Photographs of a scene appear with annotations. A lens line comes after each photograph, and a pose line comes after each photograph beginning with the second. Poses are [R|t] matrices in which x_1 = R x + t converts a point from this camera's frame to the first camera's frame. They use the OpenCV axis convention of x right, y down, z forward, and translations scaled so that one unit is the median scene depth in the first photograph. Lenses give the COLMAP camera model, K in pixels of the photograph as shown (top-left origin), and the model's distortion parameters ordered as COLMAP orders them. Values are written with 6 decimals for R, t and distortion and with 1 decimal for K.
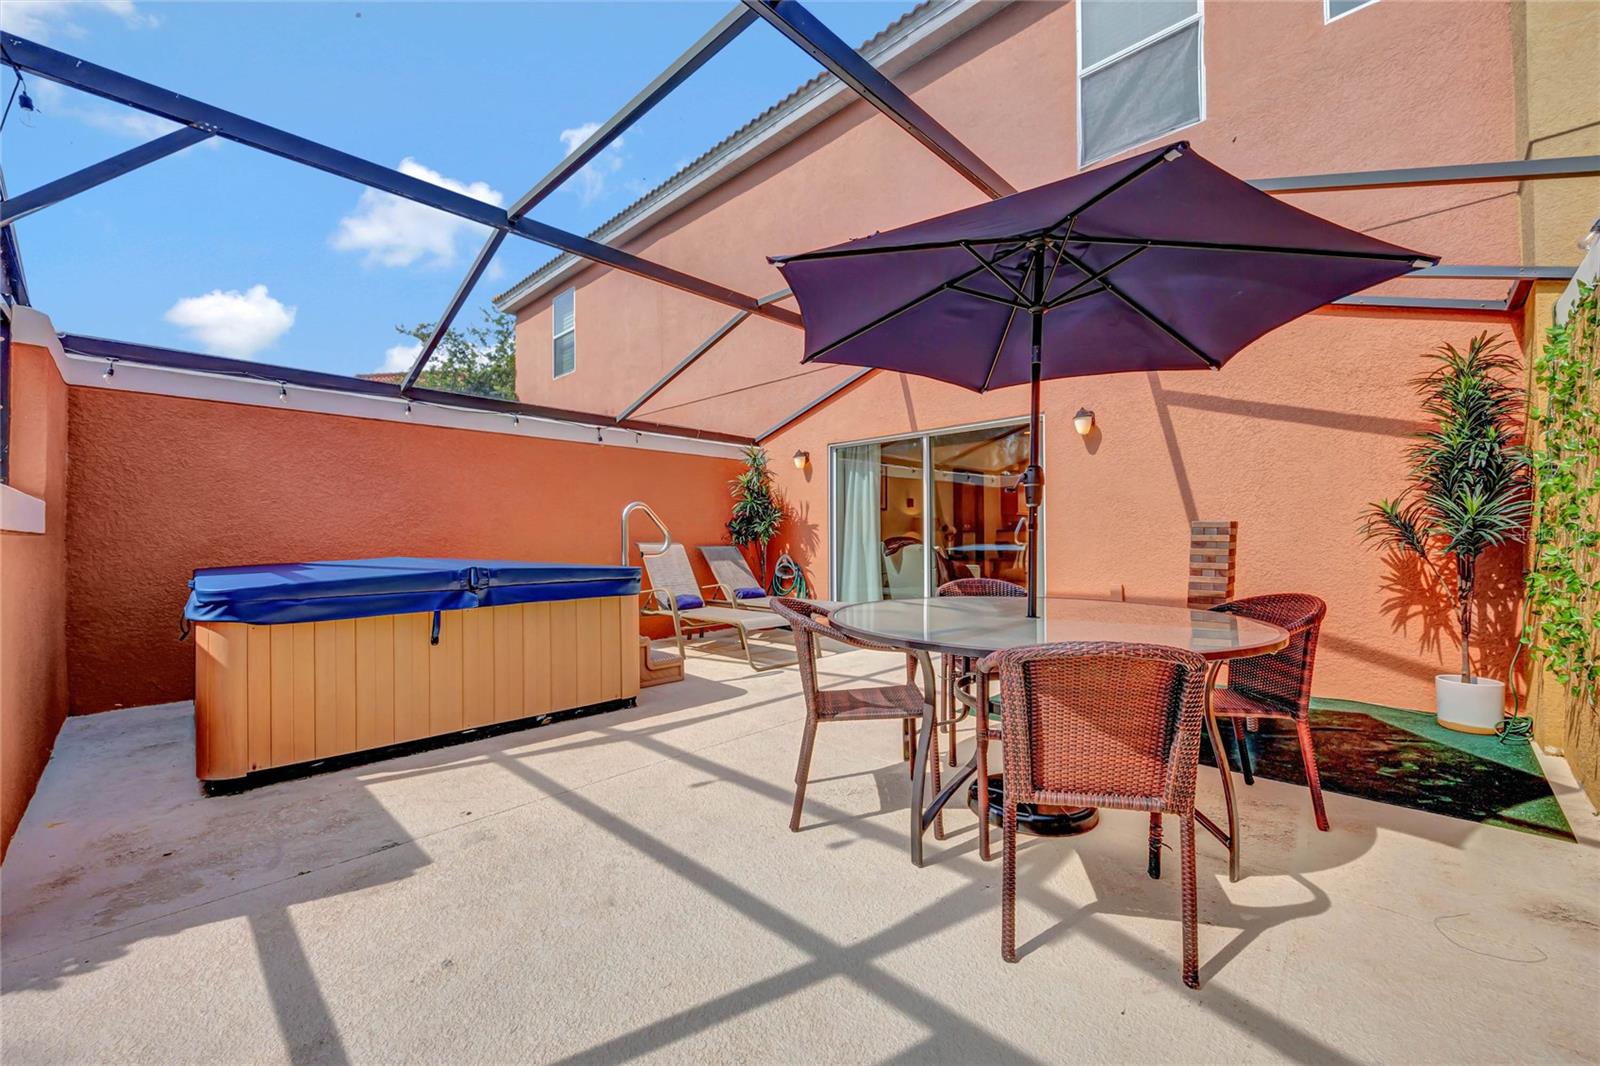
lens RADIAL K [[642.3, 0, 801.7], [0, 642.3, 530.5], [0, 0, 1]] dist [0.001225, 0.000098]
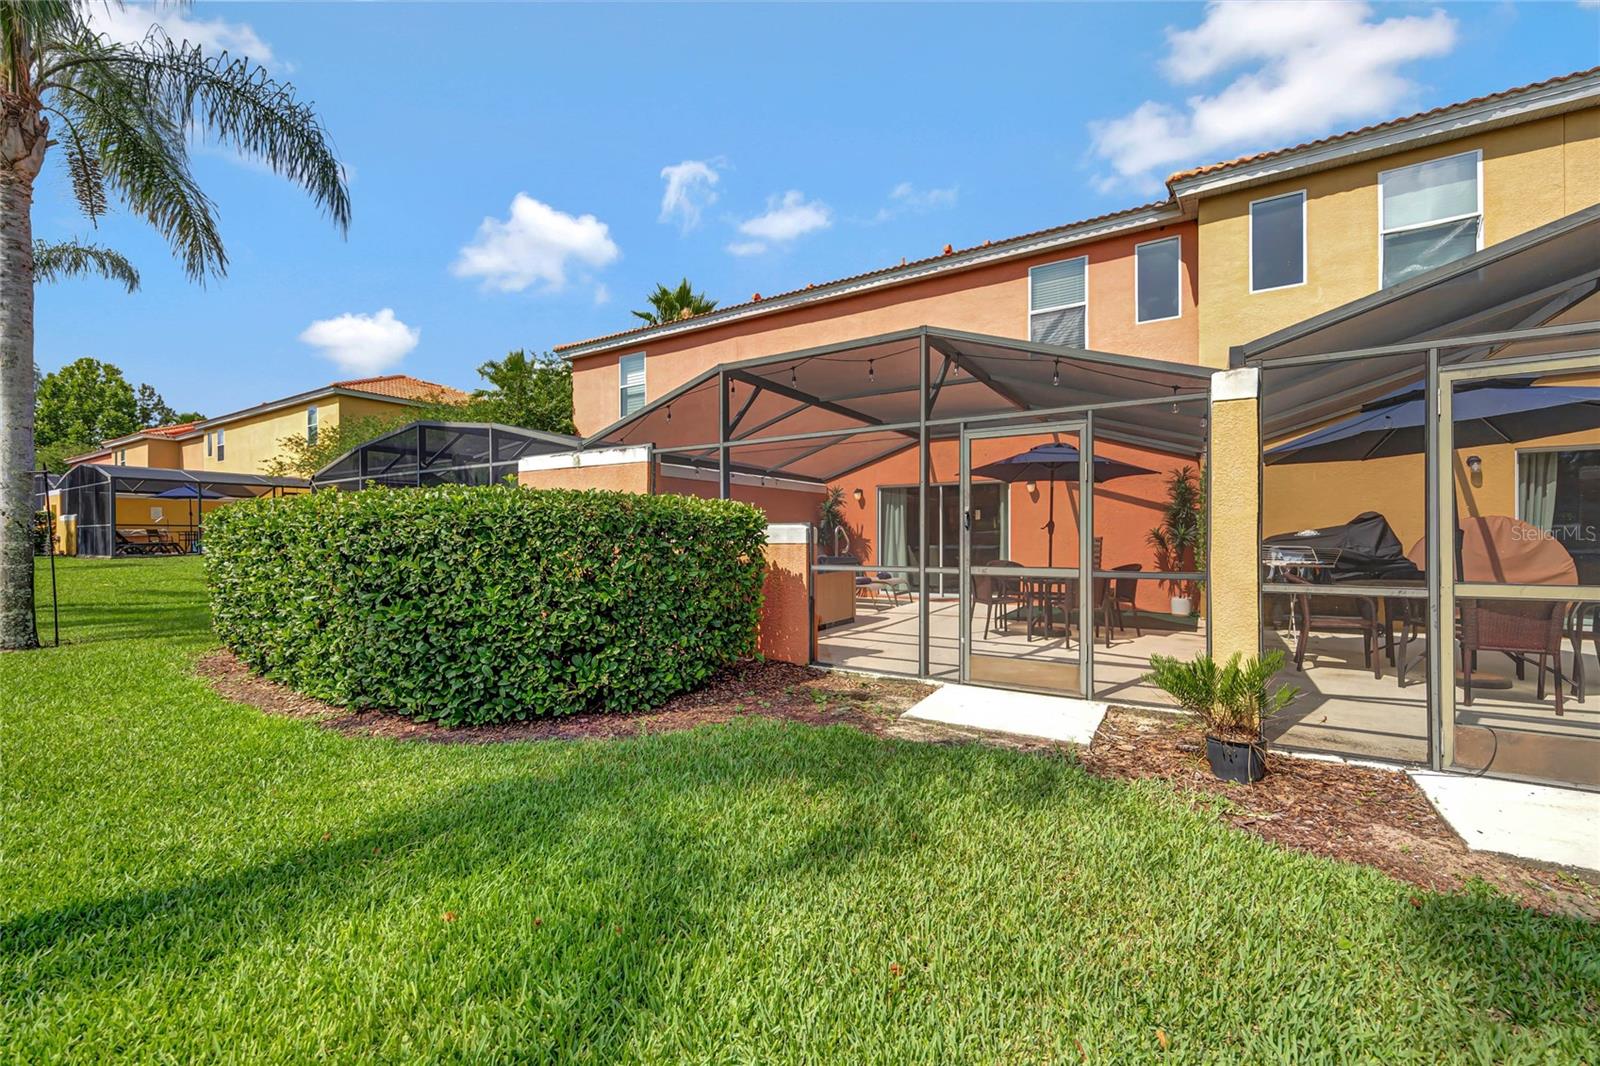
lens RADIAL K [[635.7, 0, 803.0], [0, 635.7, 534.2], [0, 0, 1]] dist [-0.002038, -0.000122]
pose [[0.973287, 0.006910, 0.229486, -0.544849], [-0.008028, 0.999960, 0.003938, -0.013707], [-0.229450, -0.005675, 0.973304, -0.599530]]
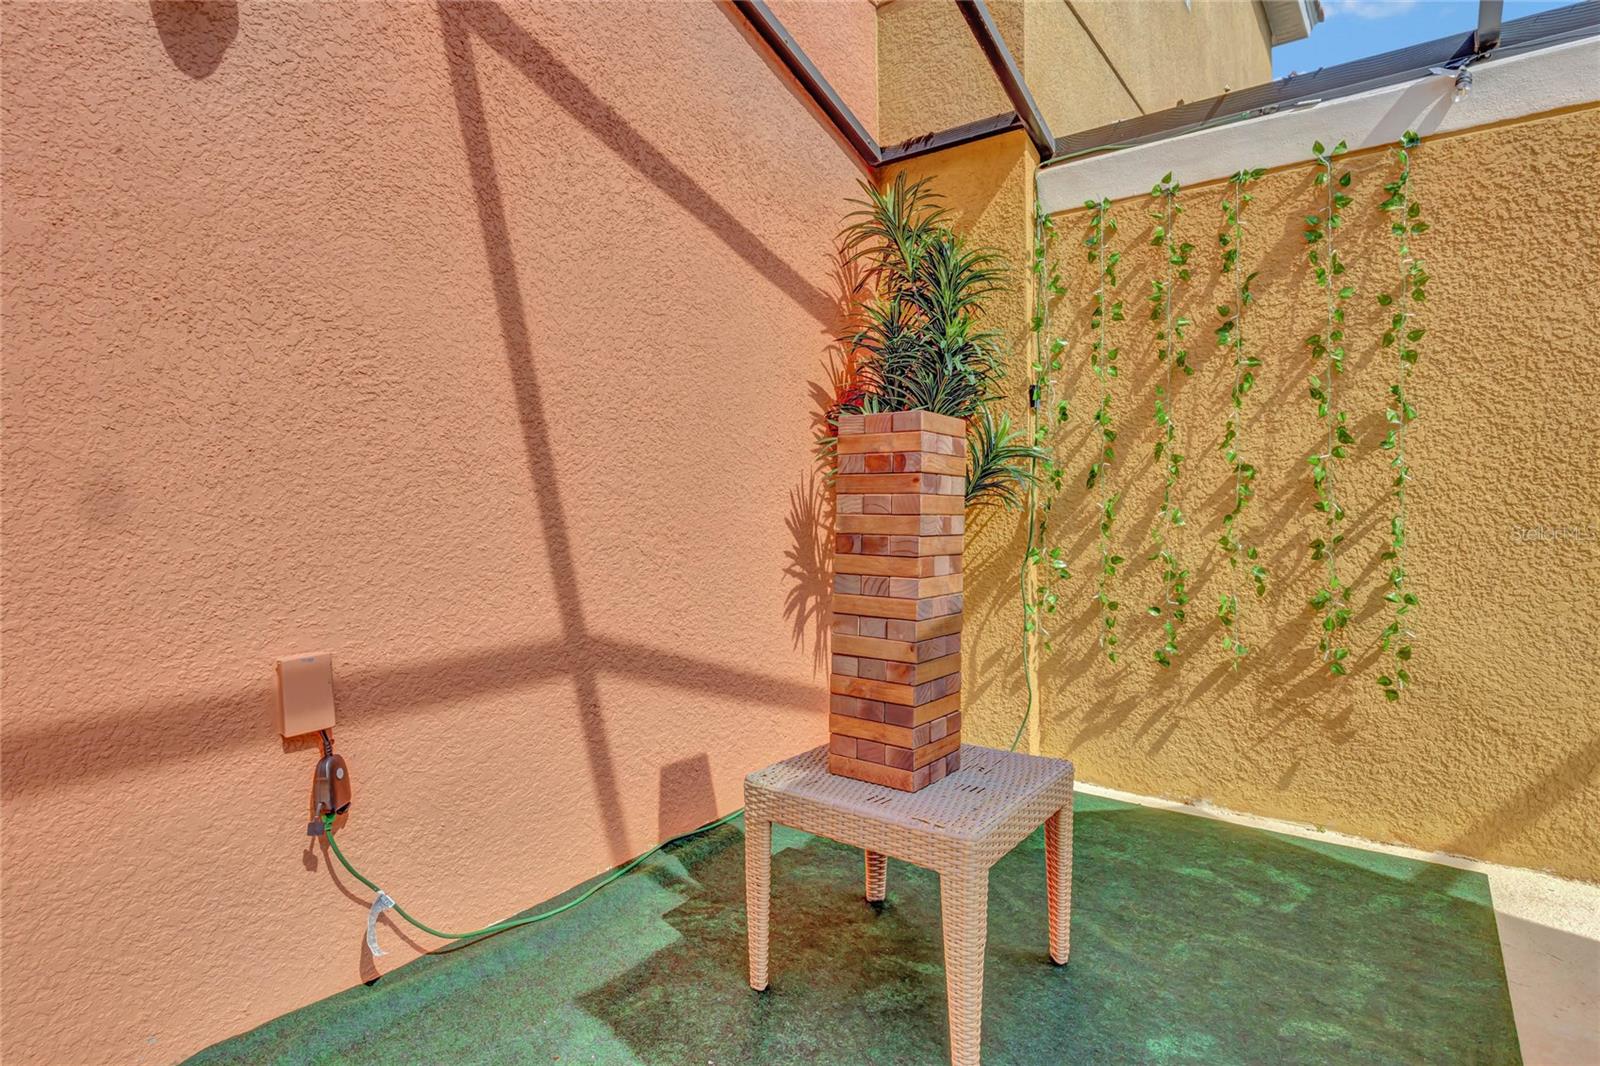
lens RADIAL K [[818.9, 0, 801.5], [0, 818.9, 493.2], [0, 0, 1]] dist [-0.001018, -0.000603]
pose [[-0.137251, 0.019513, 0.990344, 0.115345], [-0.007575, 0.999756, -0.020748, 0.020584], [-0.990507, -0.010350, -0.137069, 0.625086]]
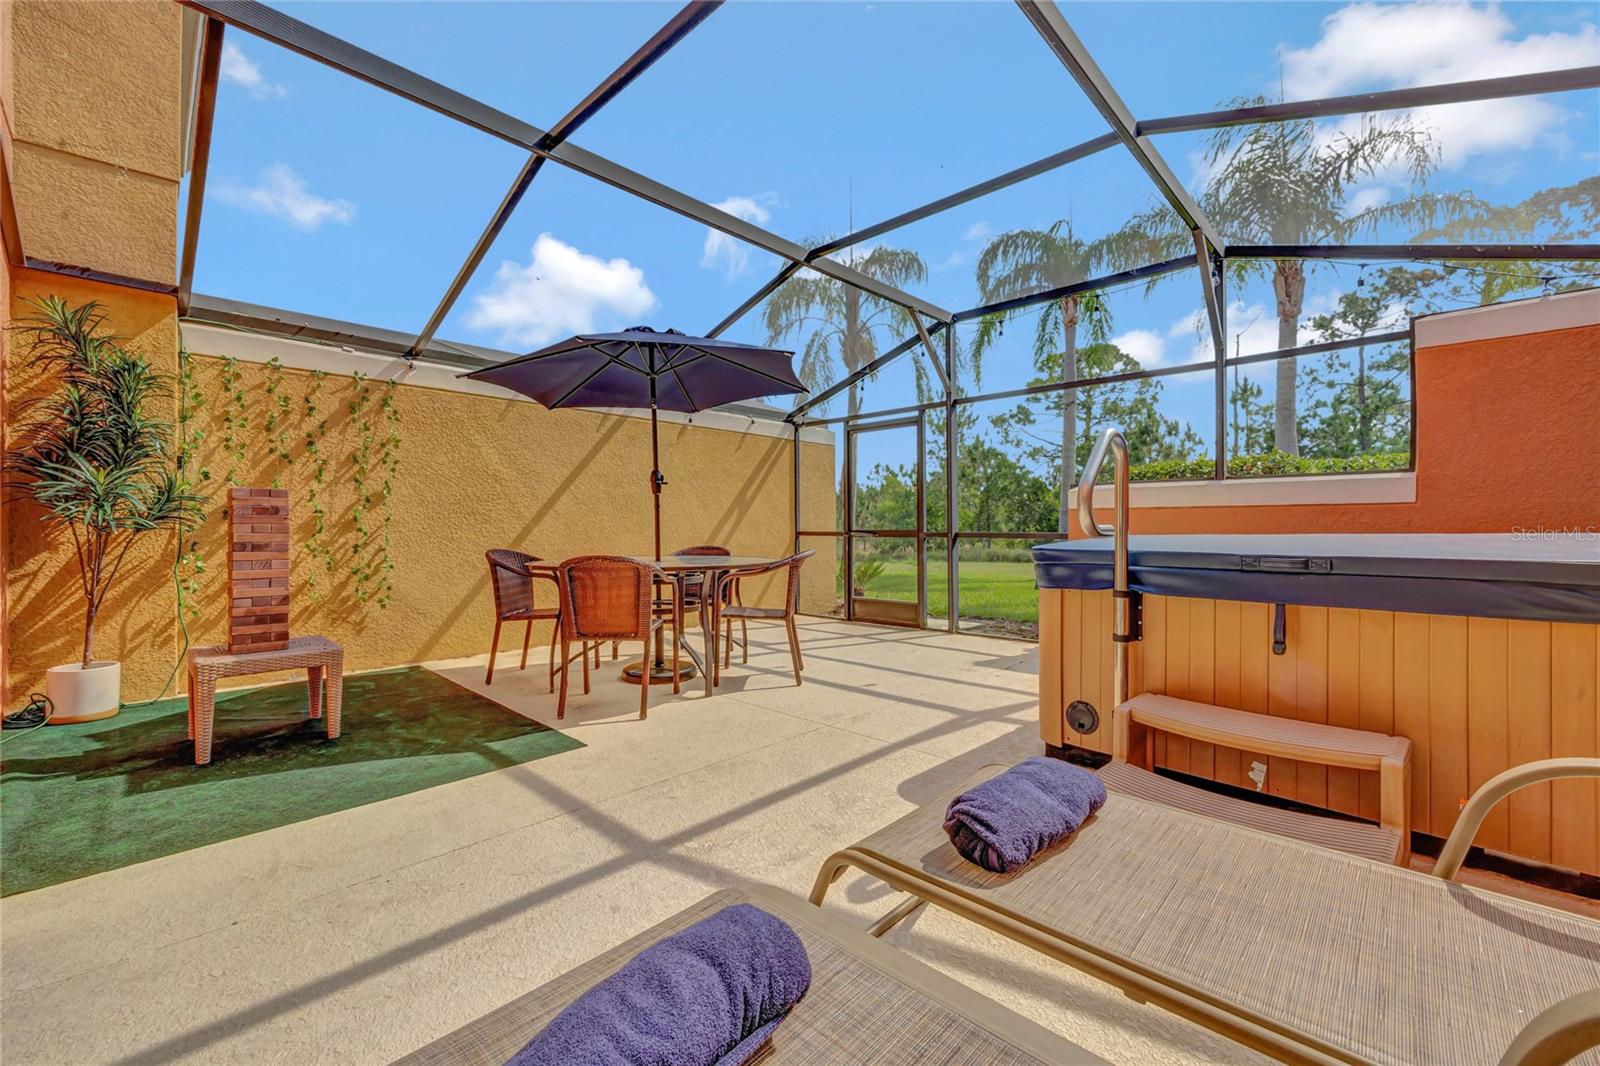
lens RADIAL K [[642.3, 0, 801.7], [0, 642.3, 530.5], [0, 0, 1]] dist [0.001225, 0.000098]
pose [[-0.999963, 0.007244, -0.004686, -0.003298], [0.007269, 0.999959, -0.005417, 0.024645], [0.004646, -0.005451, -0.999974, 0.989882]]
